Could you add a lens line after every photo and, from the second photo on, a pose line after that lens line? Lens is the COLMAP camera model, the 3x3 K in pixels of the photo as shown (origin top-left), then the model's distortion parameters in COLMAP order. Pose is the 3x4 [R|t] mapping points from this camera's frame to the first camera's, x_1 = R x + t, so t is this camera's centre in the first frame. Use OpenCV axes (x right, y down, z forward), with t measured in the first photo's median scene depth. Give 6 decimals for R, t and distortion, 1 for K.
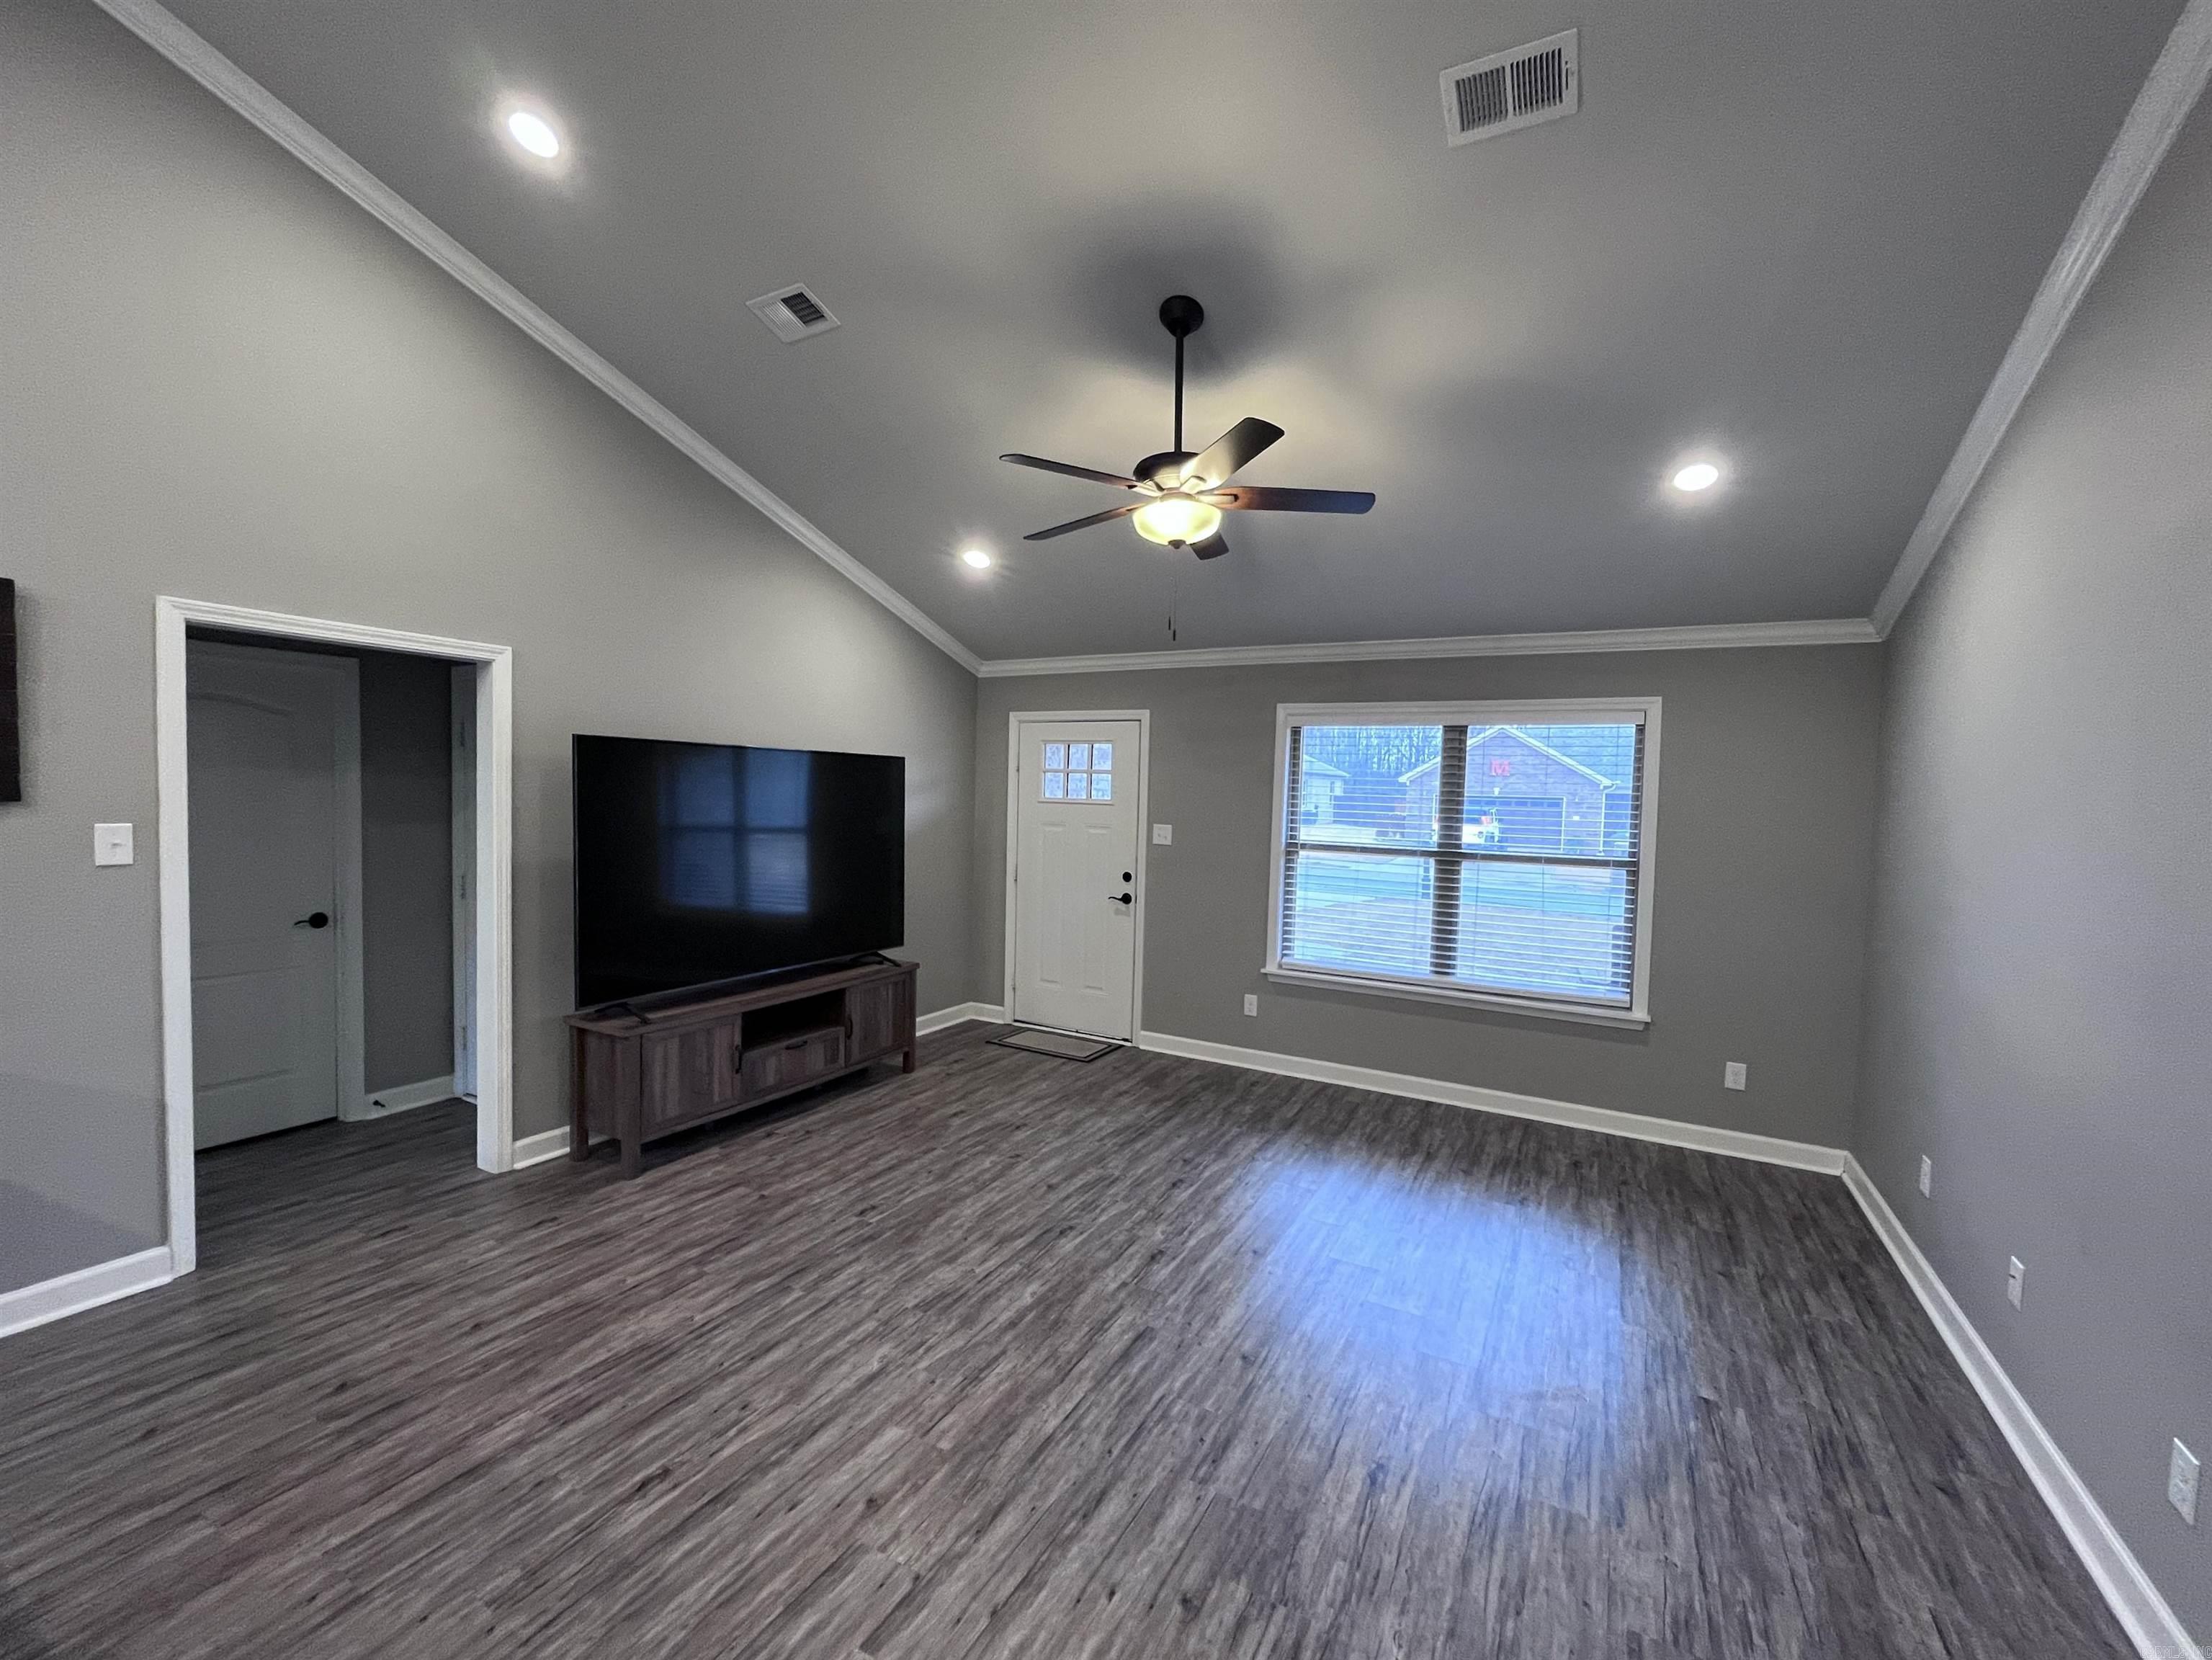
lens RADIAL K [[906.2, 0, 1108.8], [0, 906.2, 847.0], [0, 0, 1]] dist [-0.004210, -0.000226]
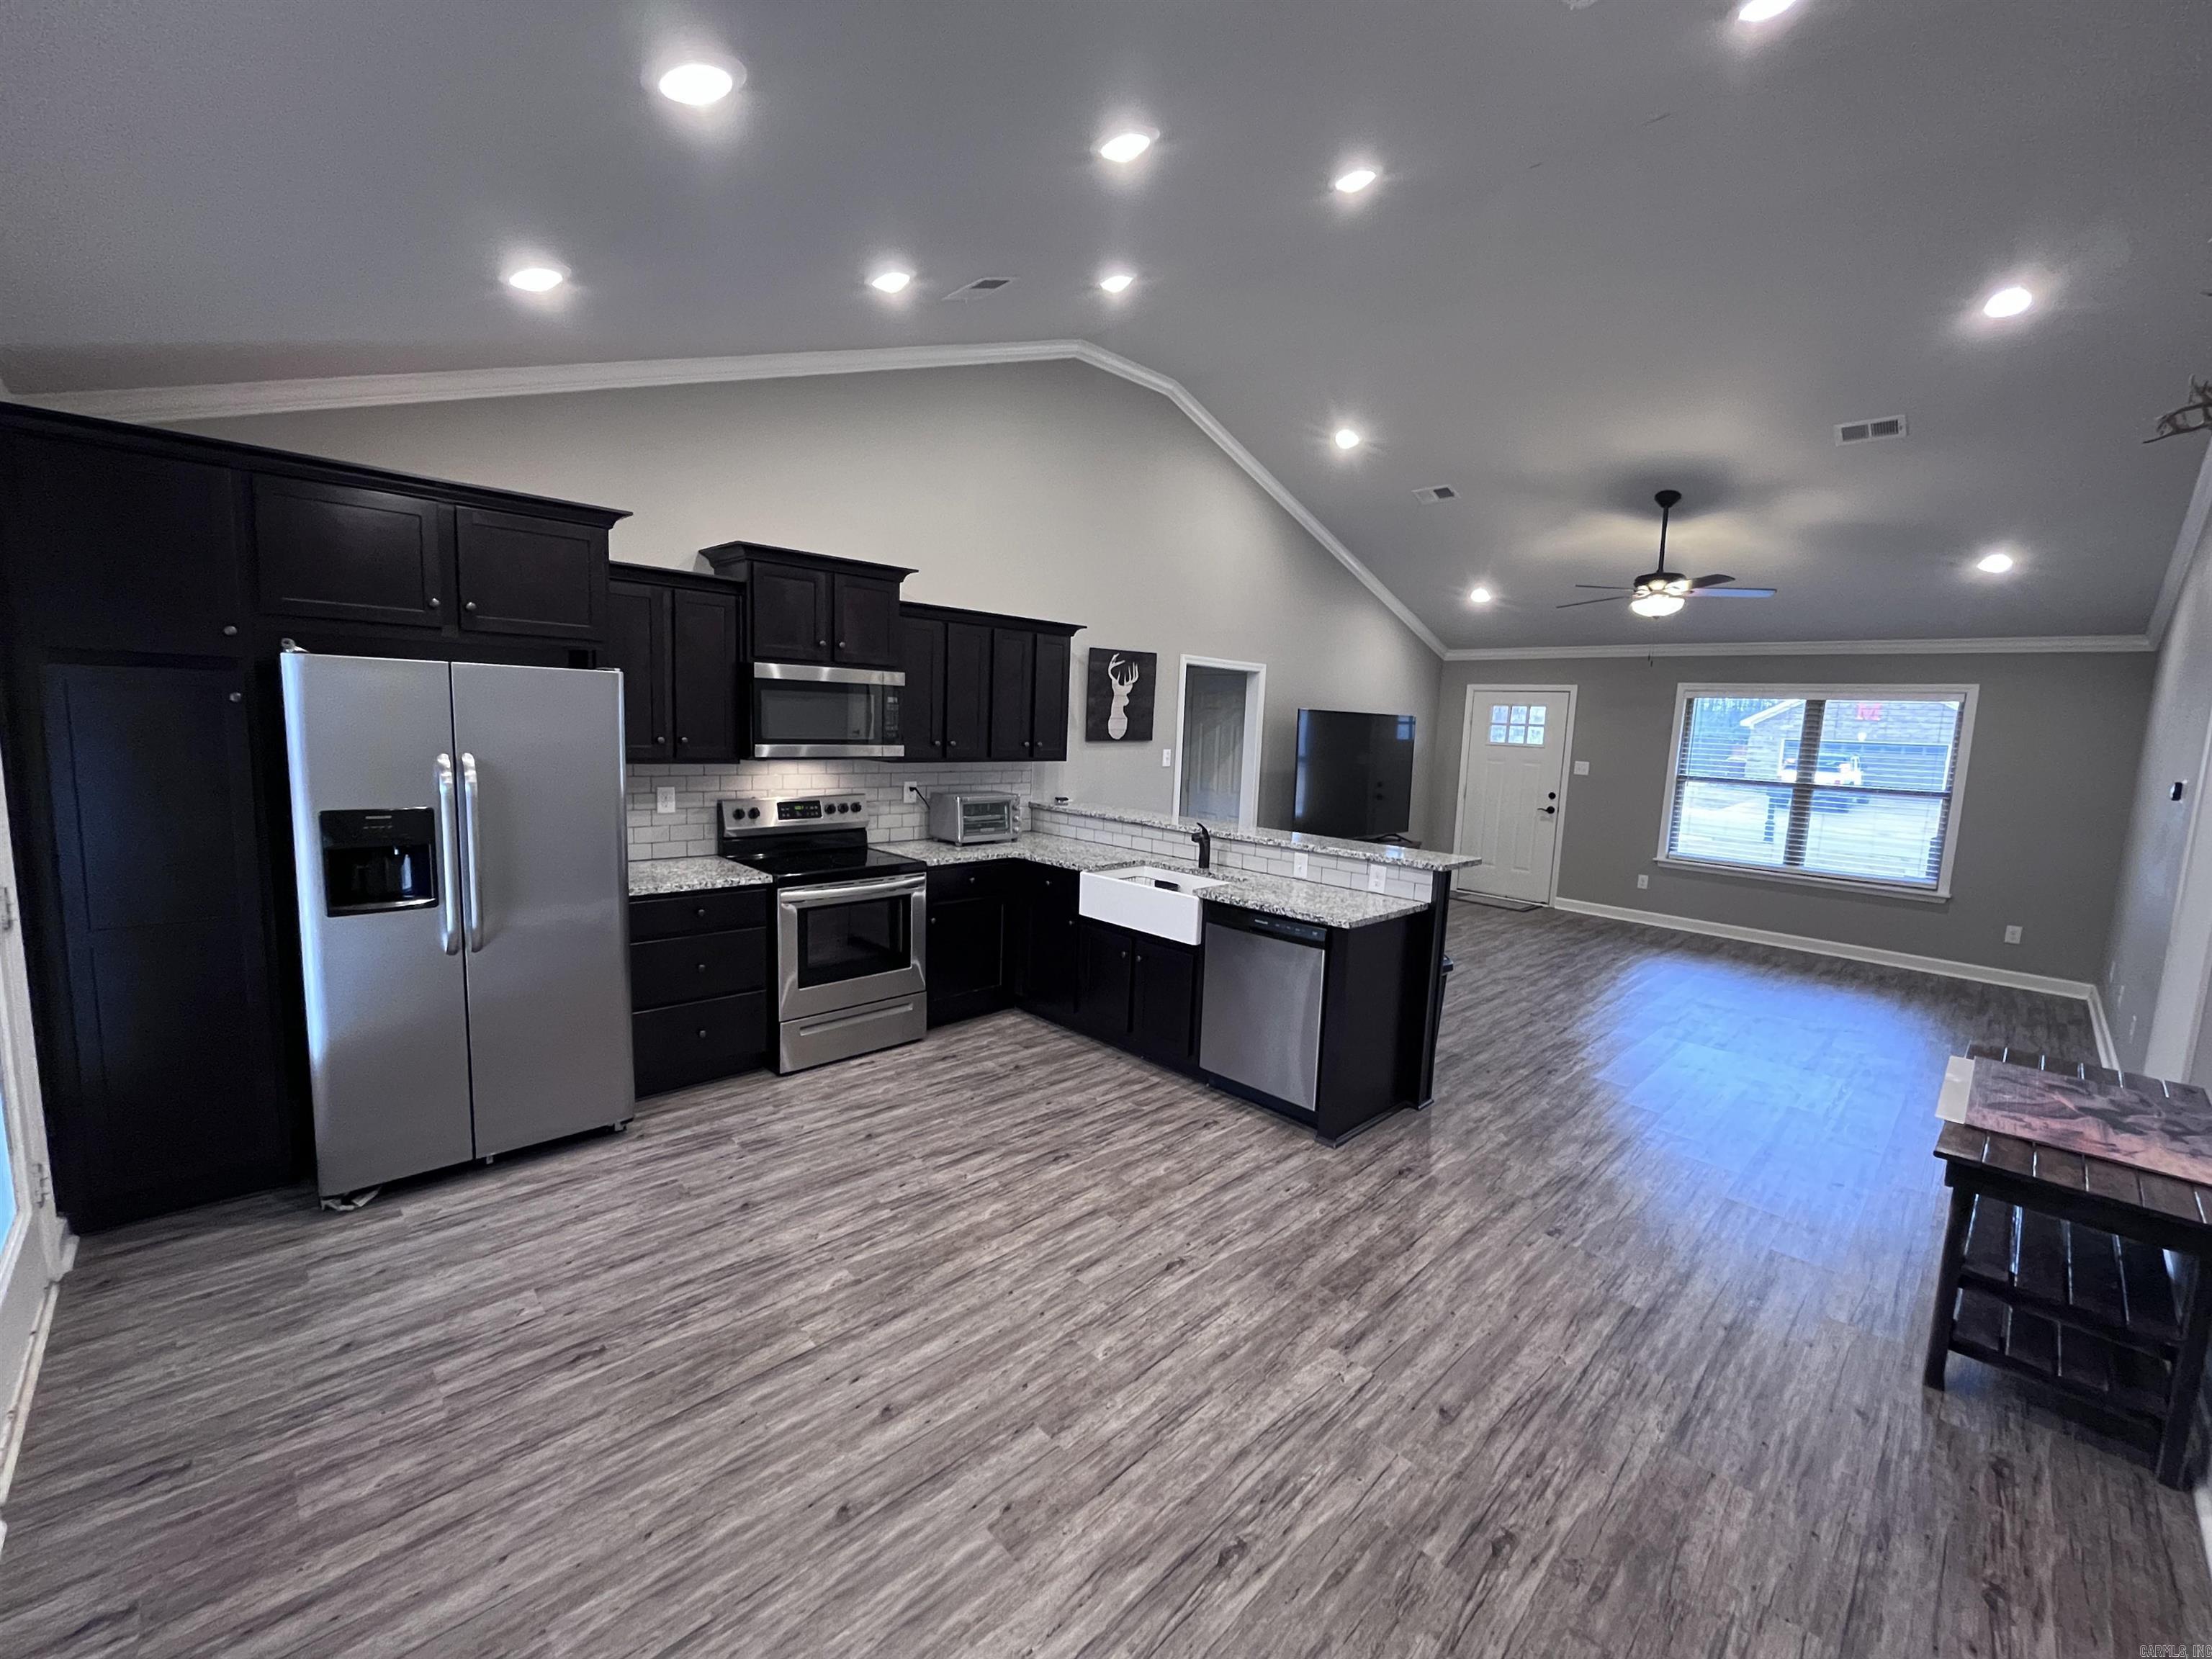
lens RADIAL K [[906.1, 0, 1100.4], [0, 906.1, 835.5], [0, 0, 1]] dist [-0.004210, -0.000226]
pose [[0.956090, 0.049332, -0.288893, -0.461809], [-0.031978, 0.997406, 0.064487, 0.046822], [0.291325, -0.052417, 0.955187, -1.180460]]
